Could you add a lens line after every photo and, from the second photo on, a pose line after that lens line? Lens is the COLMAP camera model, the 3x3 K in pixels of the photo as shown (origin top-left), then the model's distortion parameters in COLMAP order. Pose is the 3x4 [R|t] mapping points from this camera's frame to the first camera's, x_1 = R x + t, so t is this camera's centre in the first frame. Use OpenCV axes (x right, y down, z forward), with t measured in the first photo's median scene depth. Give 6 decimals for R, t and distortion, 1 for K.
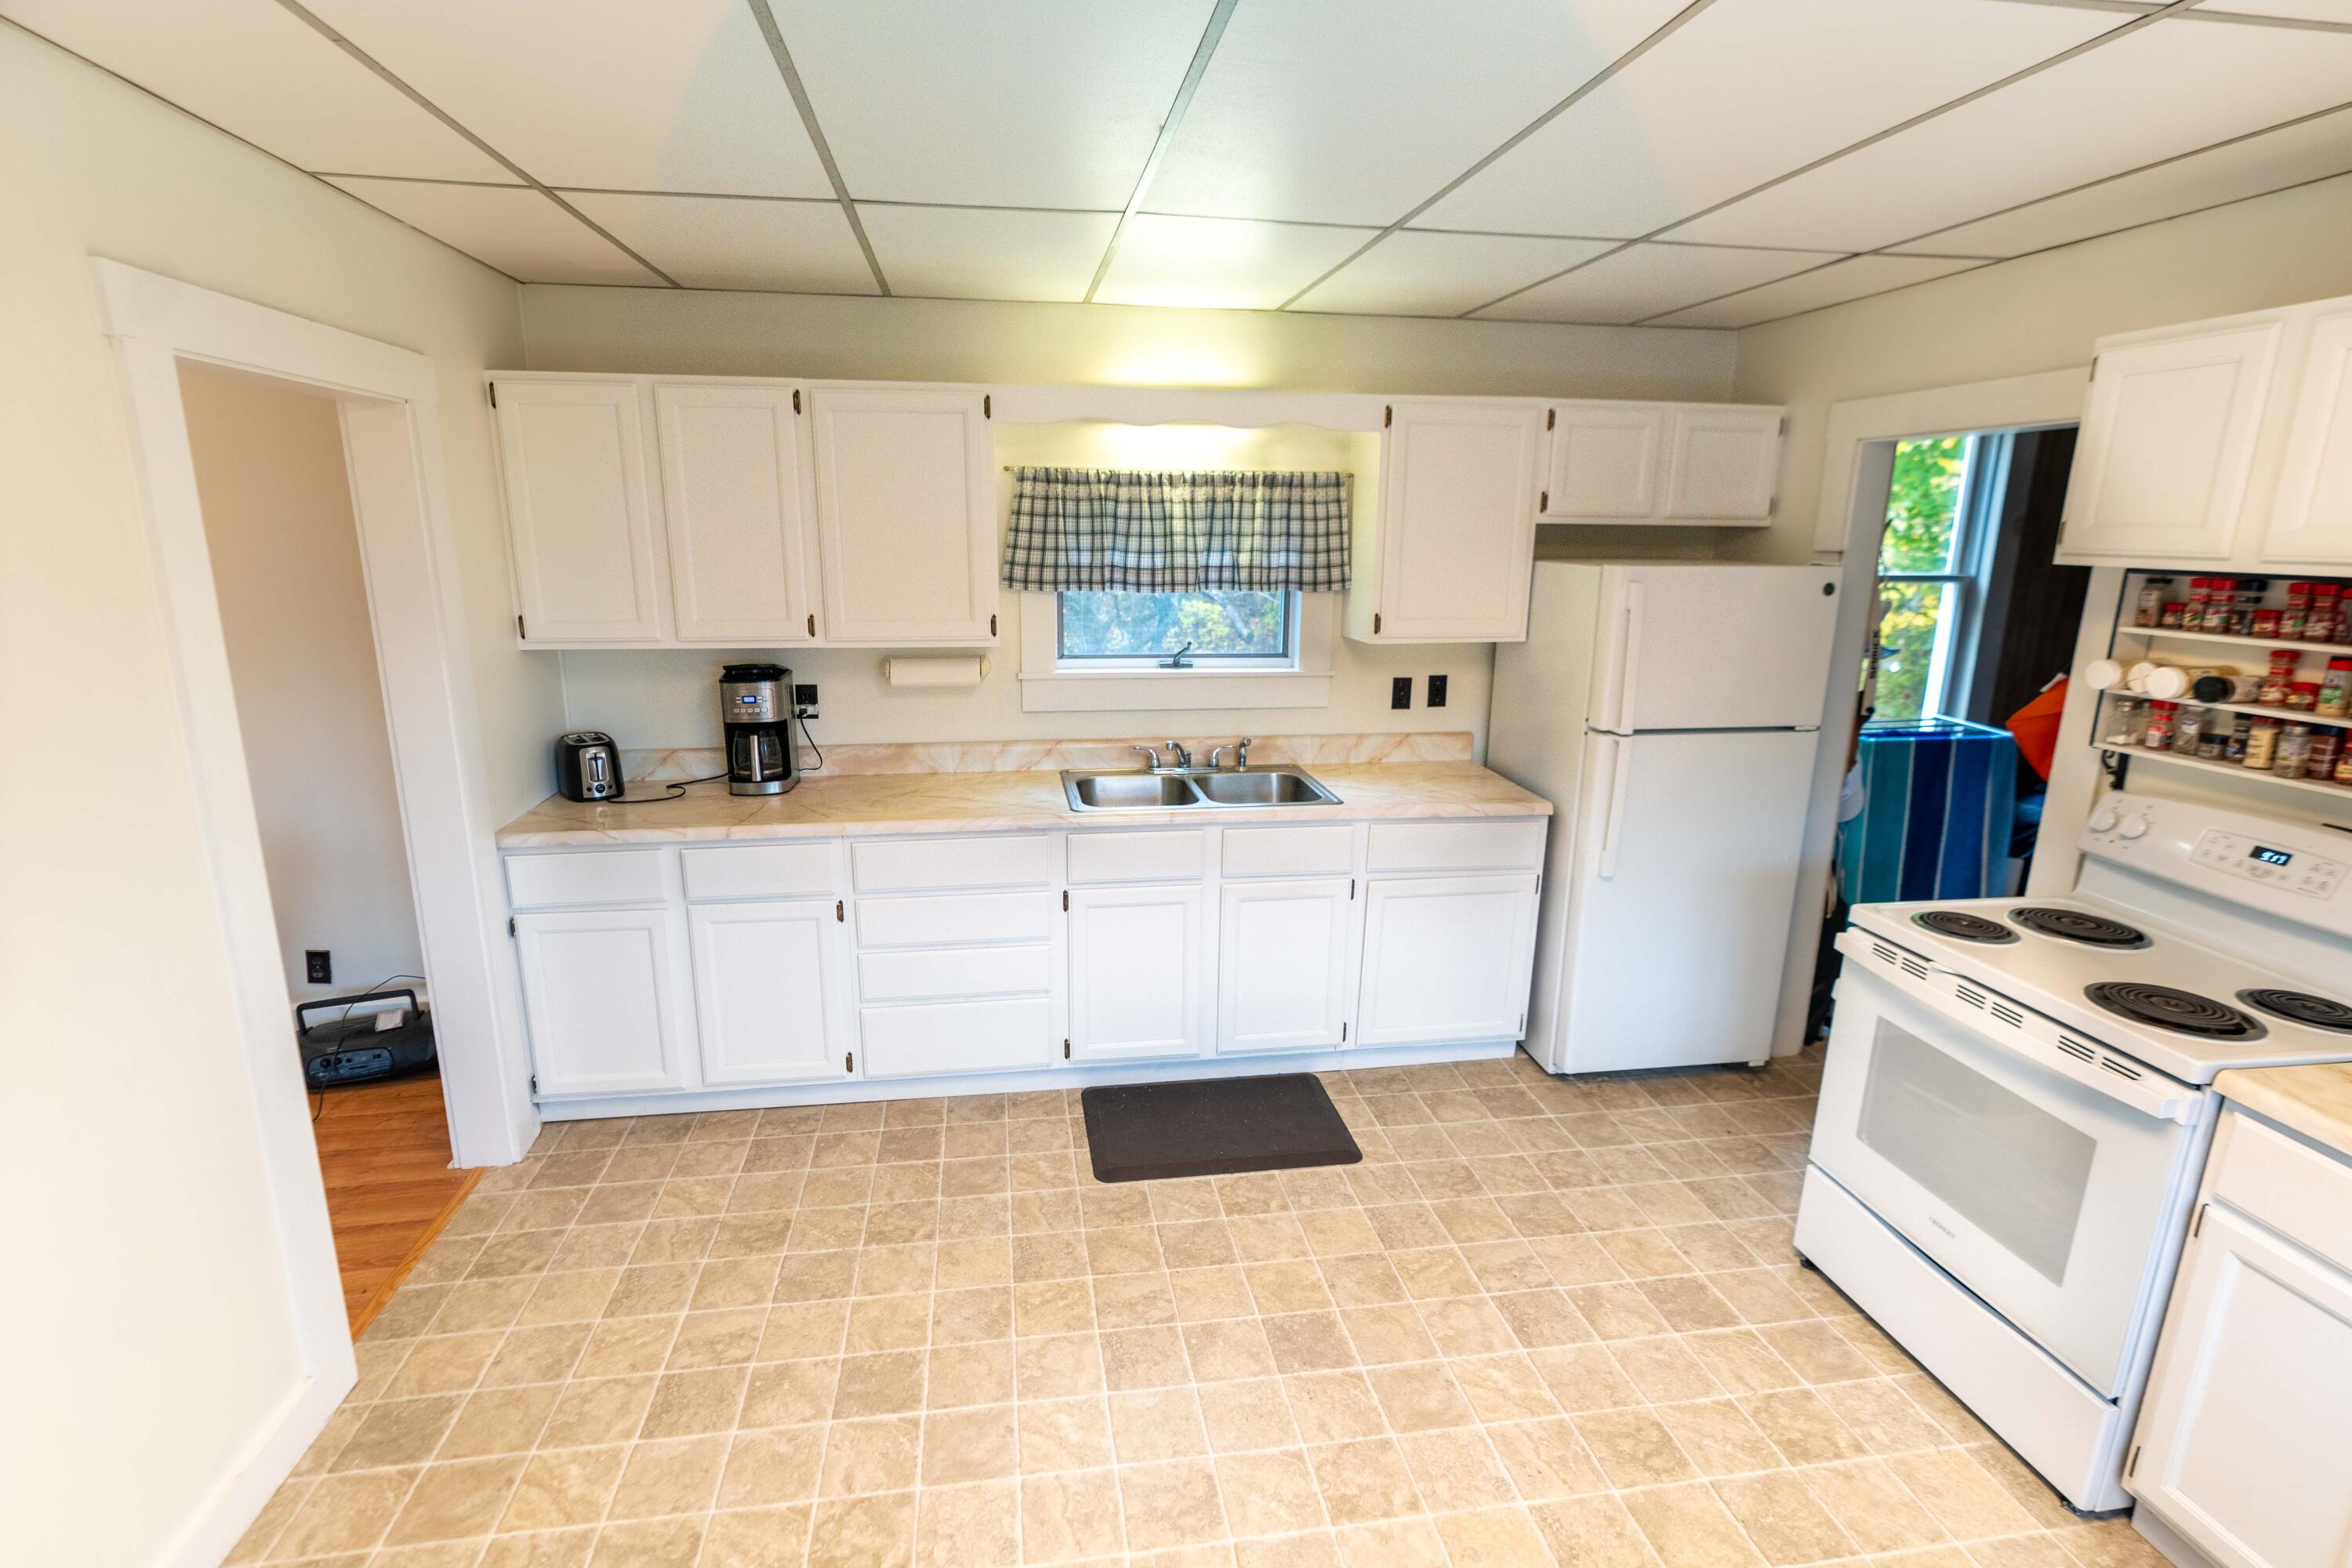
lens RADIAL K [[1051.7, 0, 1149.0], [0, 1051.7, 784.8], [0, 0, 1]] dist [-0.012529, 0.000115]
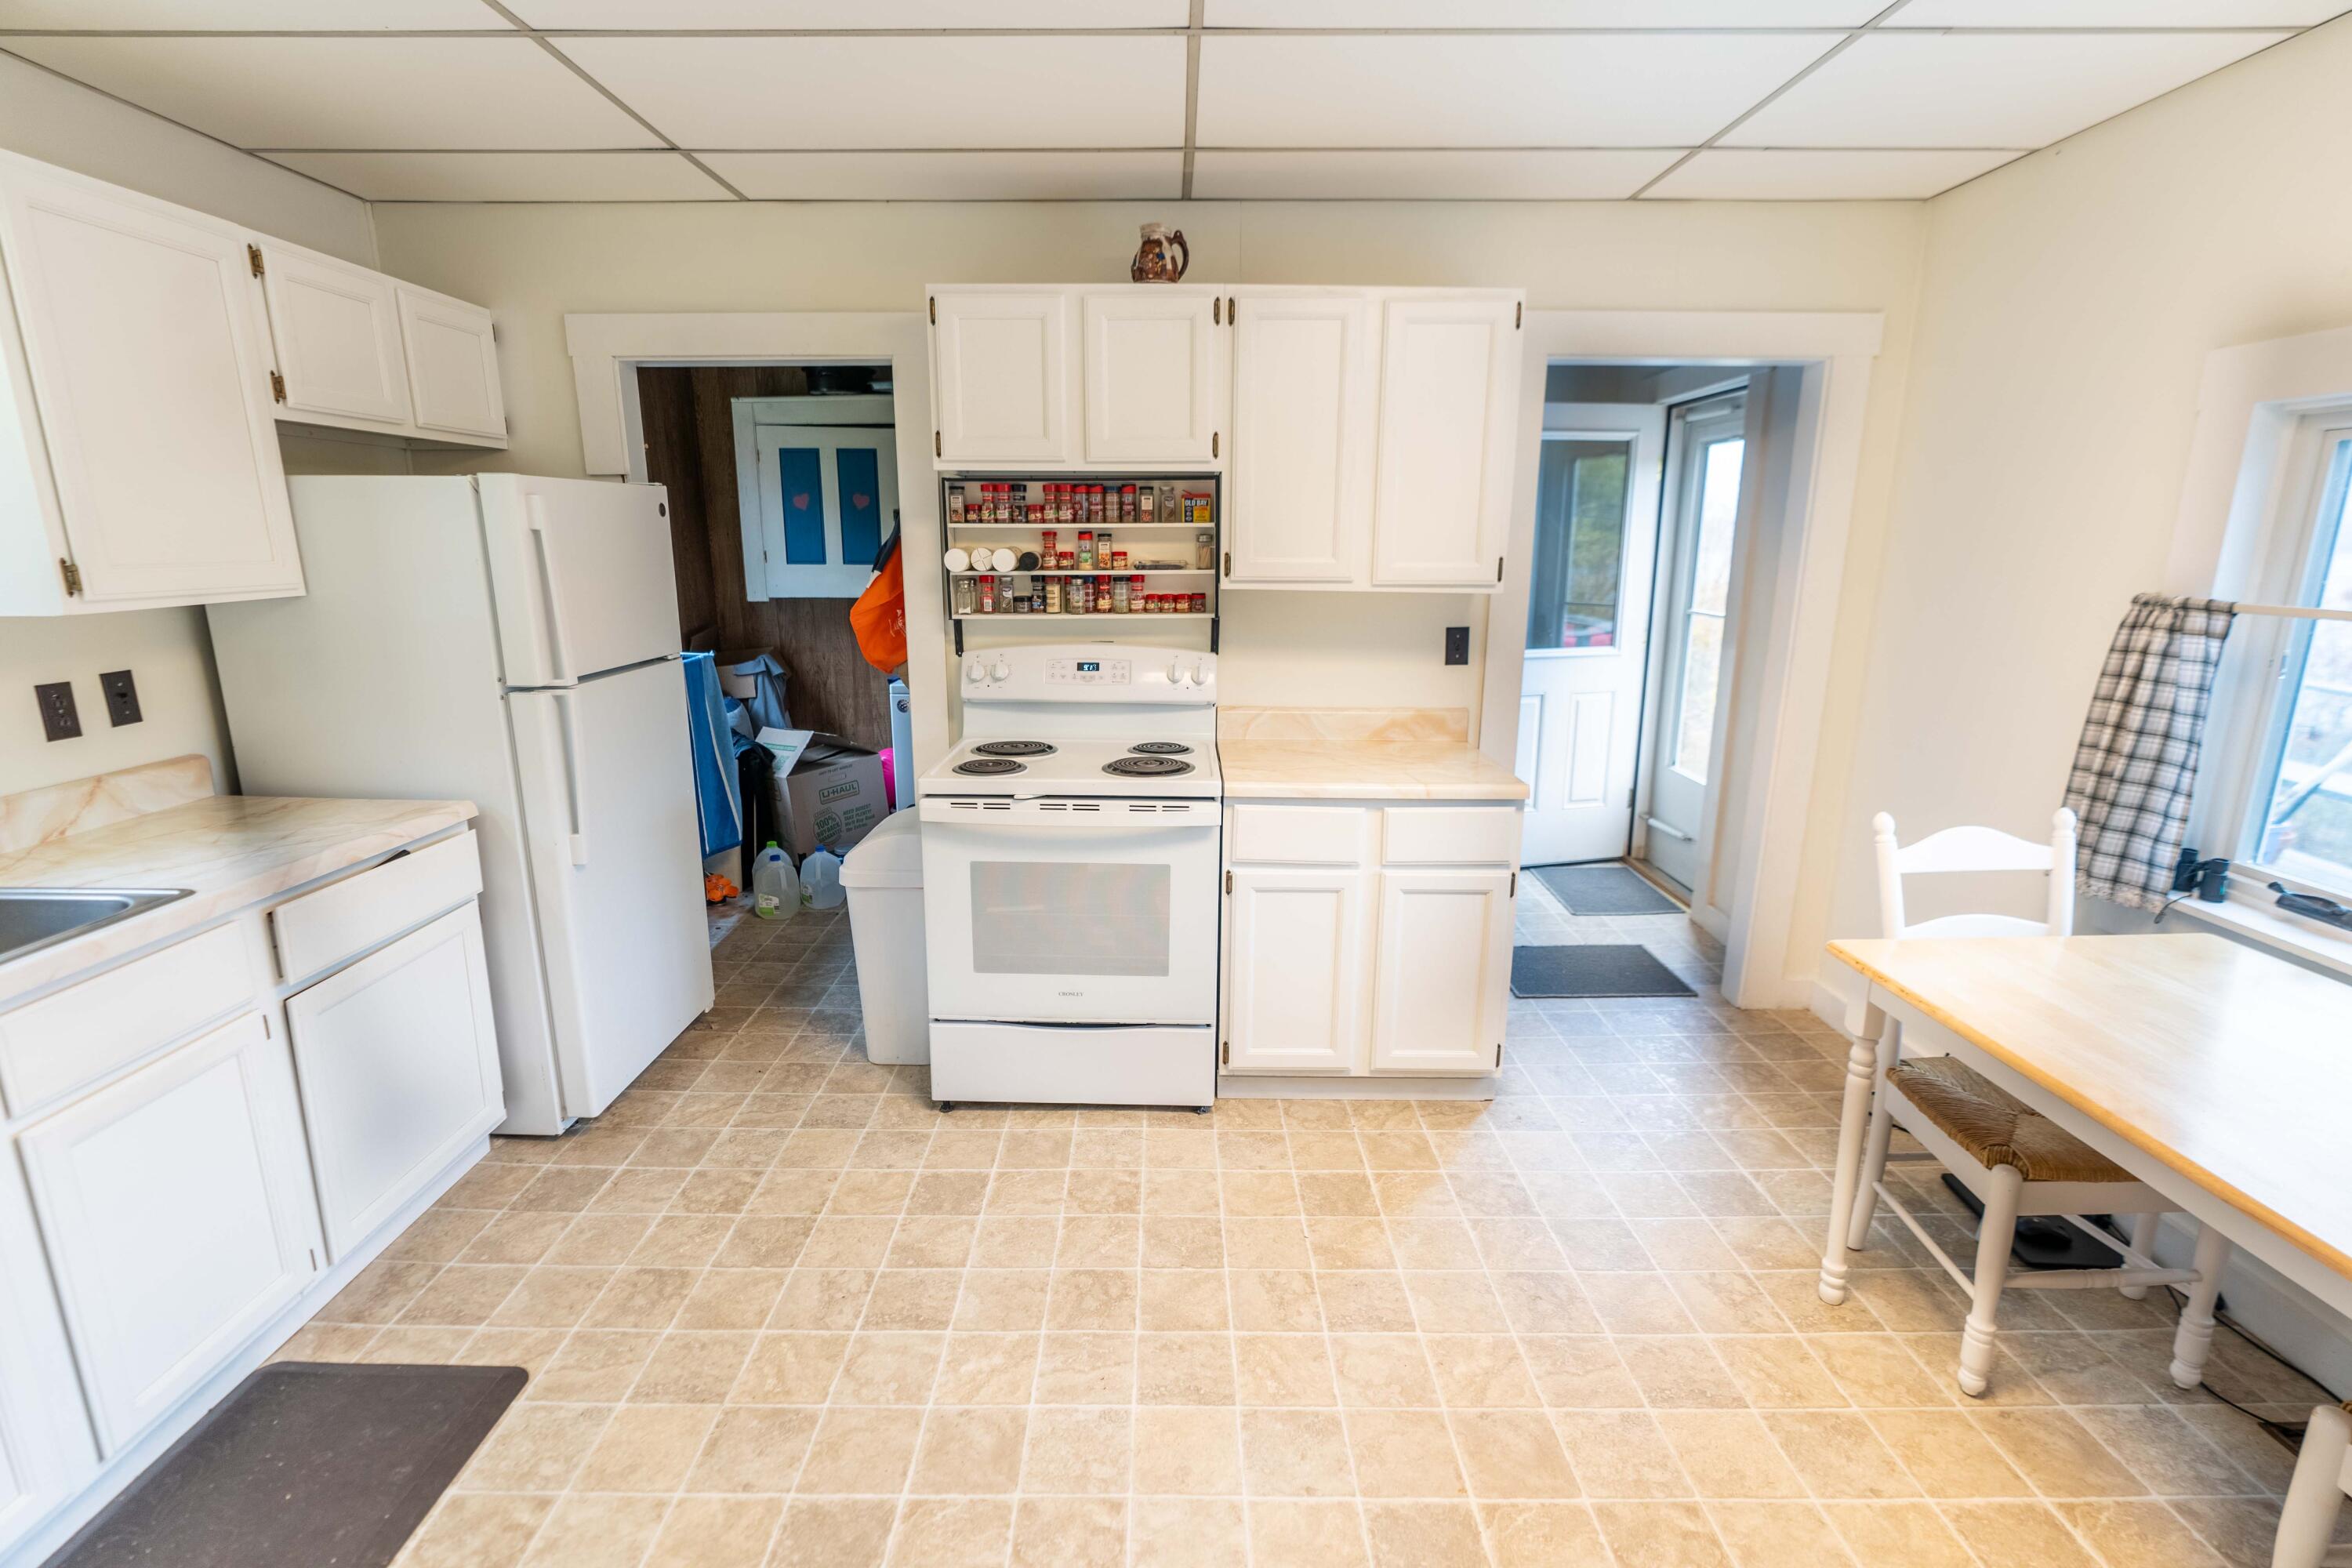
lens RADIAL K [[1051.7, 0, 1149.0], [0, 1051.7, 784.8], [0, 0, 1]] dist [-0.012529, 0.000115]
pose [[0.164941, -0.234291, 0.958072, -0.329026], [0.230002, 0.953732, 0.193633, -0.035021], [-0.959111, 0.188420, 0.211197, 0.509693]]
